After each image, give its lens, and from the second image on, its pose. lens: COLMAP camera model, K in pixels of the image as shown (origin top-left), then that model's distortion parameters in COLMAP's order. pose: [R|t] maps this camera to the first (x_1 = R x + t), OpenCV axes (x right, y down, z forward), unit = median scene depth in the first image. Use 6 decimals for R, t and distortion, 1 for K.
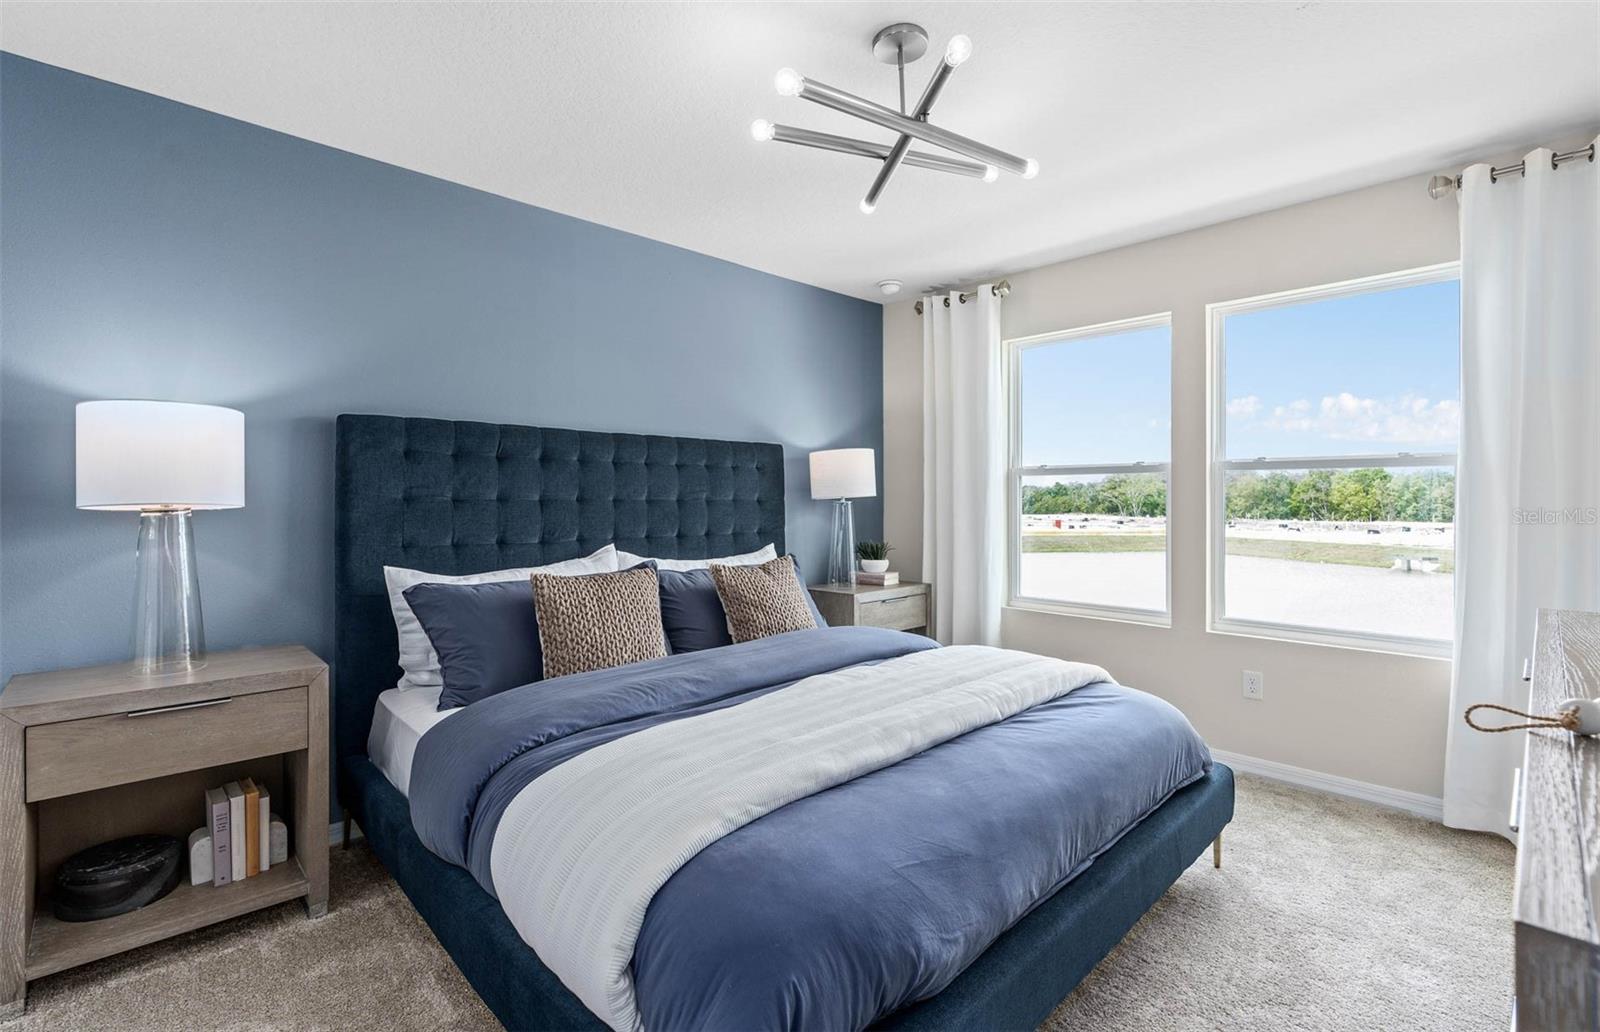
lens RADIAL K [[727.0, 0, 827.9], [0, 727.0, 499.9], [0, 0, 1]] dist [-0.008265, 0.002893]
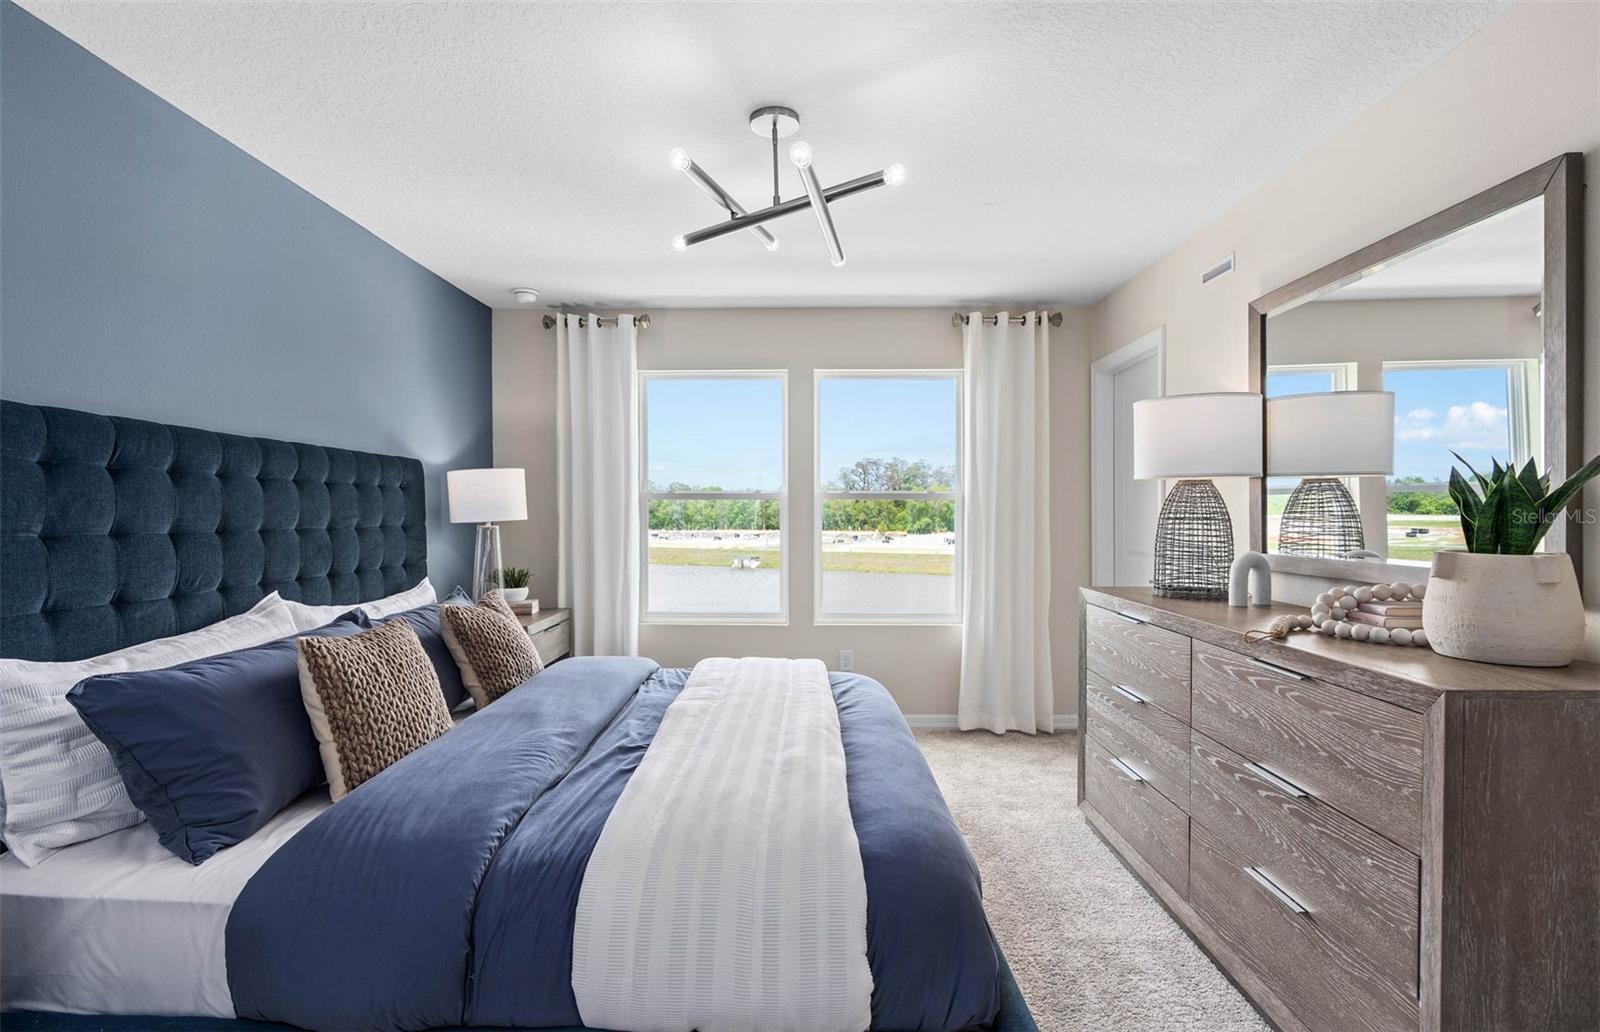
lens RADIAL K [[727.0, 0, 803.6], [0, 727.0, 518.0], [0, 0, 1]] dist [-0.008265, 0.002893]
pose [[0.711010, -0.005100, 0.703163, -0.382517], [-0.000670, 0.999968, 0.007931, -0.016670], [-0.703181, -0.006110, 0.710984, 0.097814]]
